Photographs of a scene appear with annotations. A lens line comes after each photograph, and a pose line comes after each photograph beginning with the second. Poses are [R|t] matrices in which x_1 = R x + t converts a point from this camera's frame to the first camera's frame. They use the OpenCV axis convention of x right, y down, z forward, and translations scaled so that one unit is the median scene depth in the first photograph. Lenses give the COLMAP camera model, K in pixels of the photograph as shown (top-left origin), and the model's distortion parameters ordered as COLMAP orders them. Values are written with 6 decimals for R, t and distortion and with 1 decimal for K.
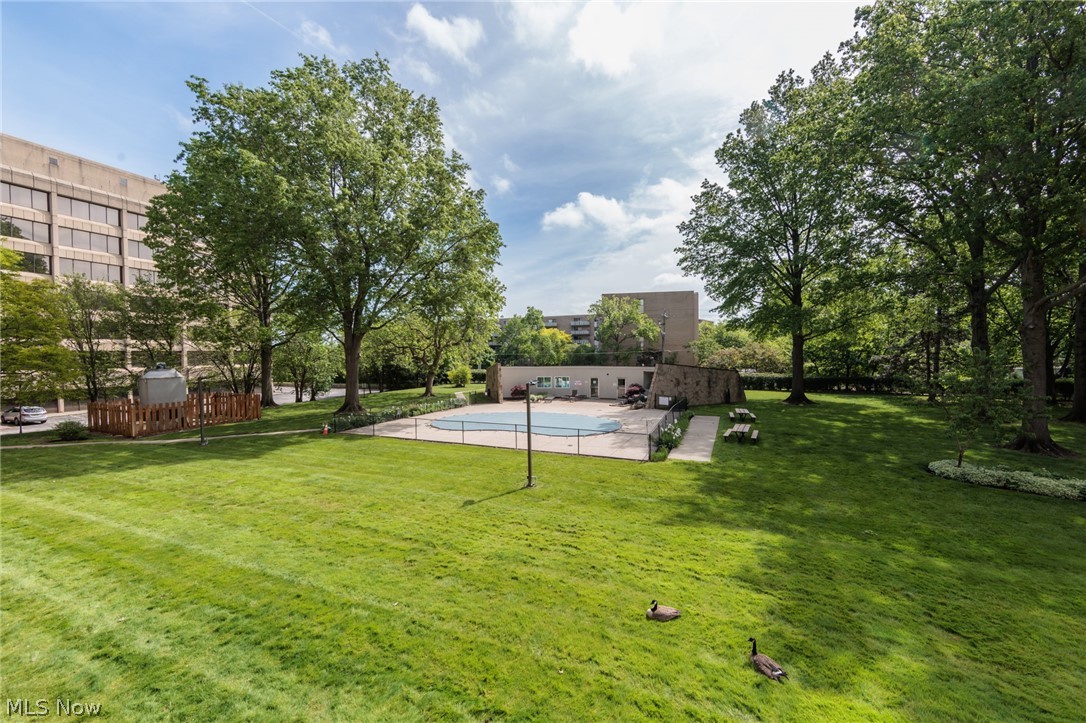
lens RADIAL K [[424.0, 0, 543.7], [0, 424.0, 361.5], [0, 0, 1]] dist [-0.002347, -0.000303]
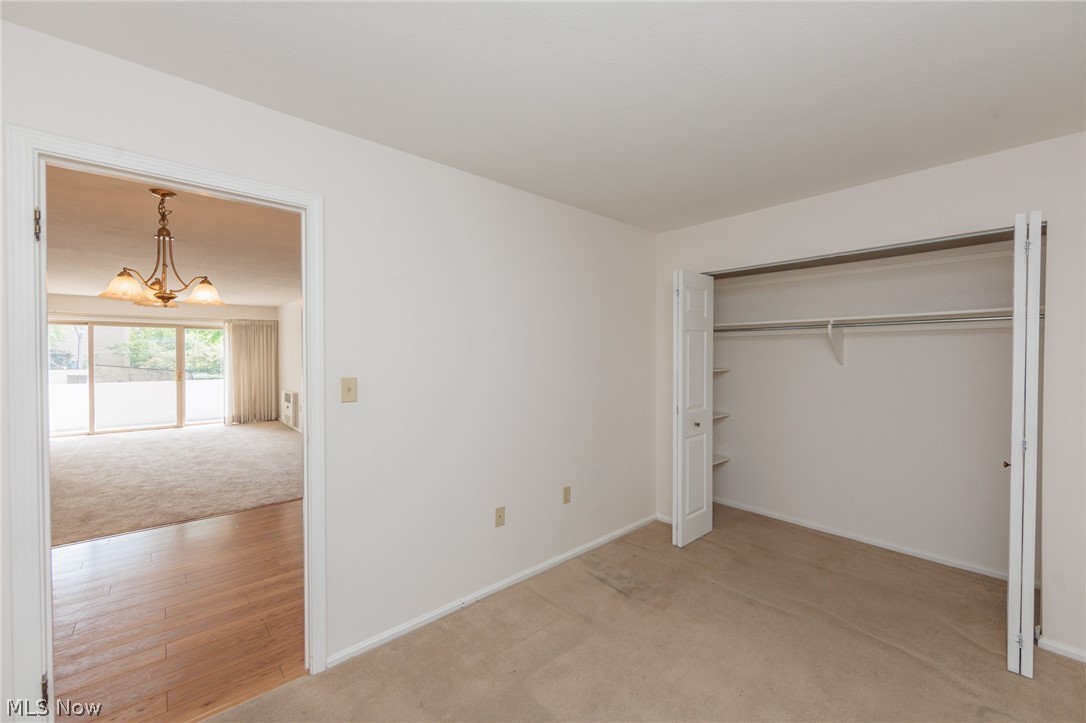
lens RADIAL K [[424.0, 0, 543.7], [0, 424.0, 361.5], [0, 0, 1]] dist [-0.002347, -0.000303]
pose [[0.409462, -0.005053, 0.912313, -0.176719], [0.013741, 0.999905, -0.000629, 0.010303], [-0.912224, 0.012794, 0.409493, -0.298696]]
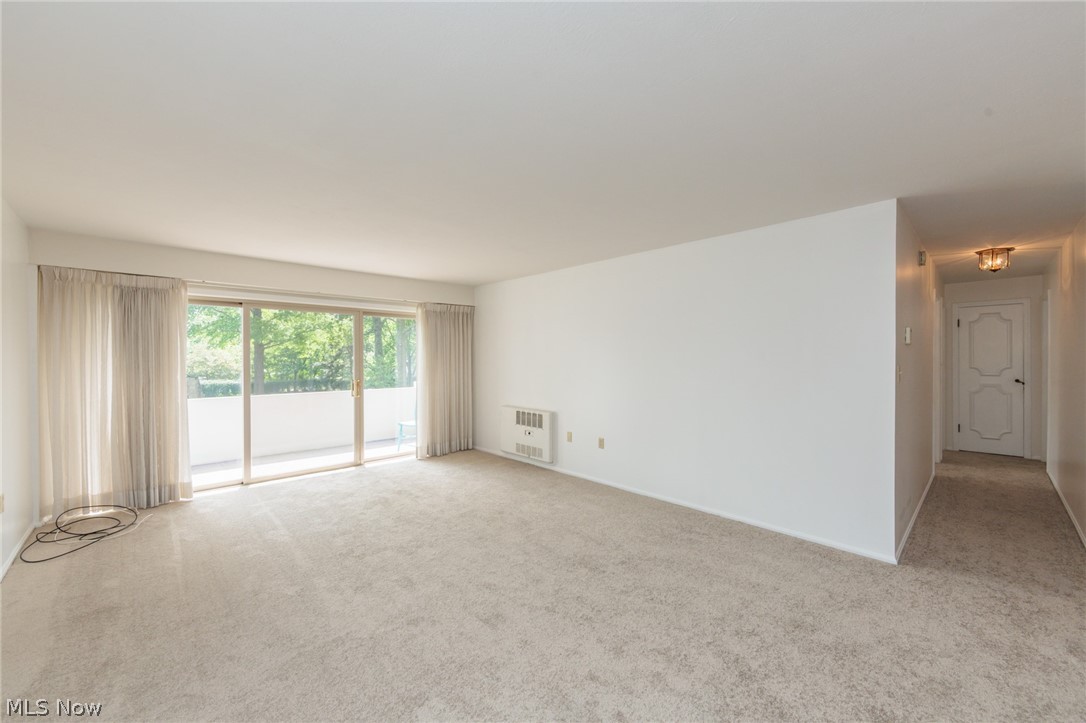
lens RADIAL K [[423.2, 0, 543.0], [0, 423.2, 361.5], [0, 0, 1]] dist [-0.000005, -0.000225]
pose [[0.384716, 0.000073, 0.923035, -0.162797], [0.018859, 0.999791, -0.007939, 0.008613], [-0.922842, 0.020462, 0.384634, -0.148345]]
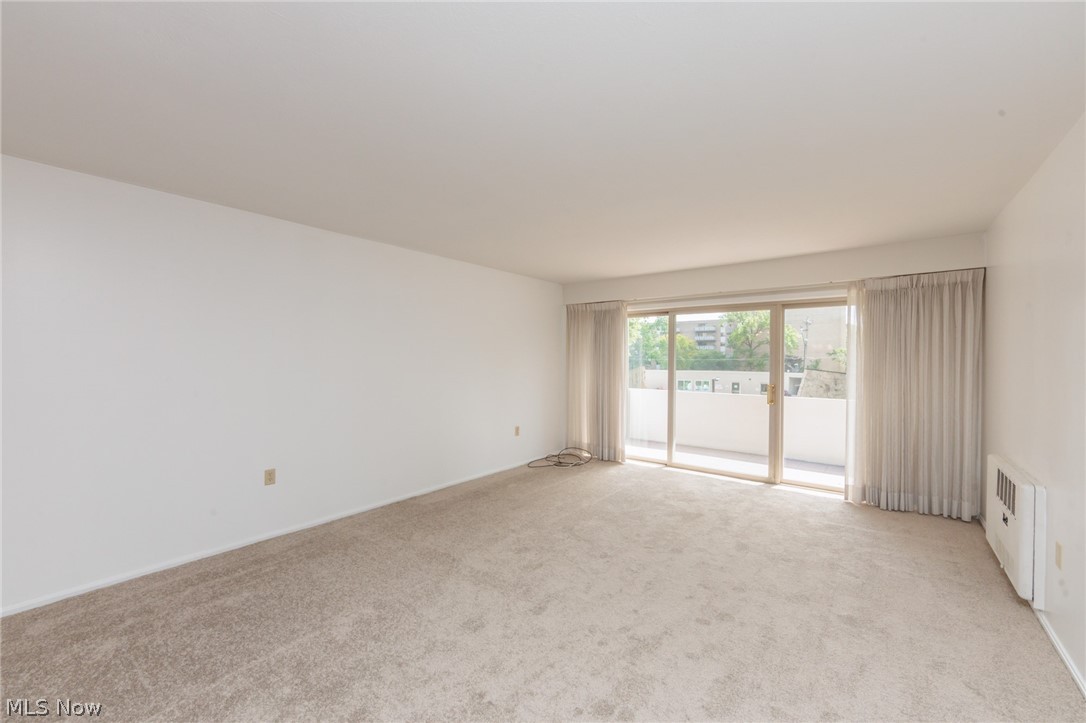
lens RADIAL K [[432.3, 0, 543.0], [0, 432.3, 361.5], [0, 0, 1]] dist [-0.002794, -0.000314]
pose [[0.968108, 0.016122, -0.250013, -0.086823], [-0.019334, 0.999759, -0.010395, 0.008385], [0.249785, 0.014897, 0.968187, -0.174883]]
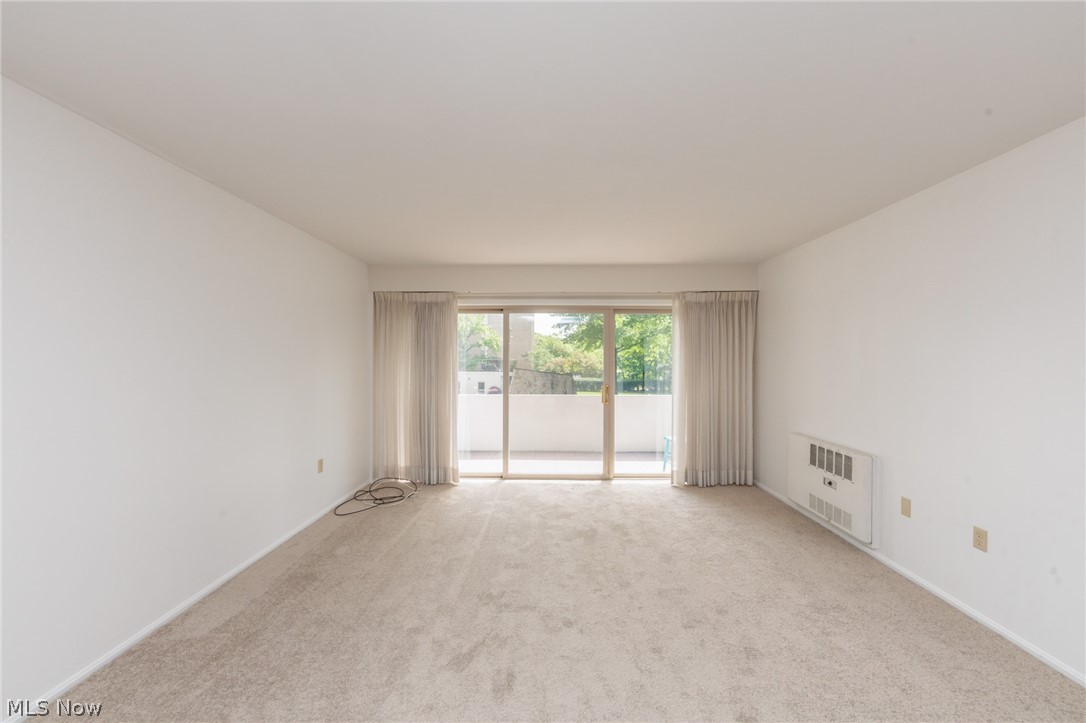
lens RADIAL K [[424.0, 0, 543.7], [0, 424.0, 361.5], [0, 0, 1]] dist [-0.002347, -0.000303]
pose [[0.921430, 0.009693, 0.388424, -0.122258], [-0.001822, 0.999786, -0.020627, 0.008024], [-0.388541, 0.018299, 0.921250, -0.147529]]
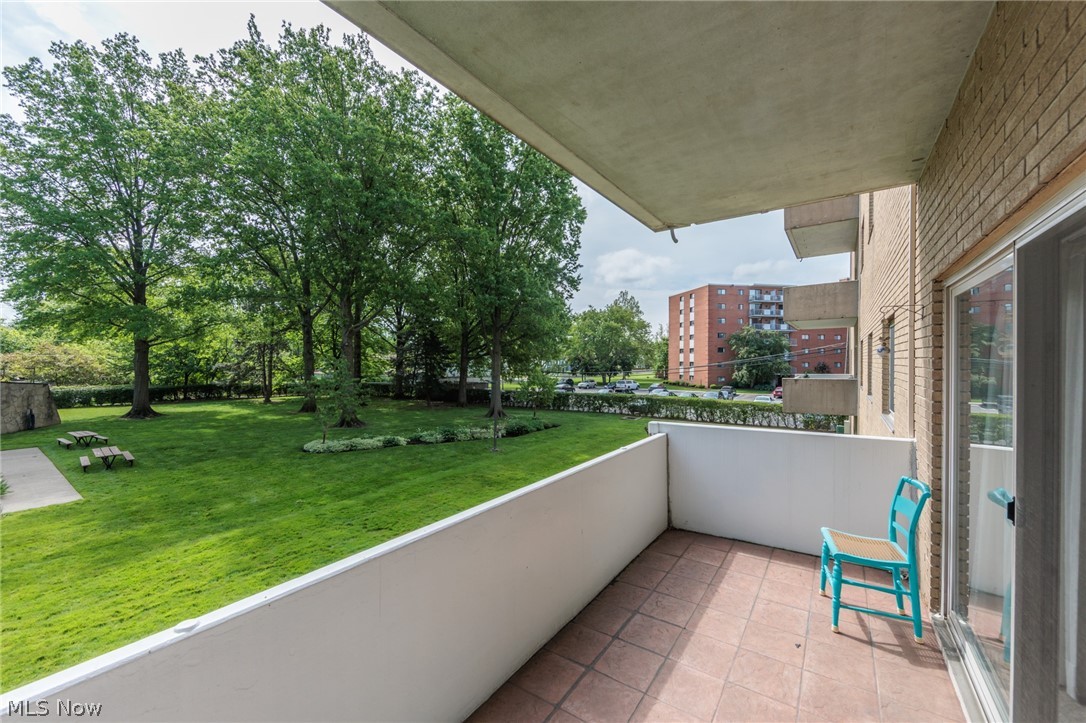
lens RADIAL K [[424.0, 0, 543.7], [0, 424.0, 361.5], [0, 0, 1]] dist [-0.002347, -0.000303]
pose [[0.198262, 0.004404, 0.980139, -0.099242], [0.013329, 0.999885, -0.007189, 0.000007], [-0.980058, 0.014490, 0.198181, 0.004769]]
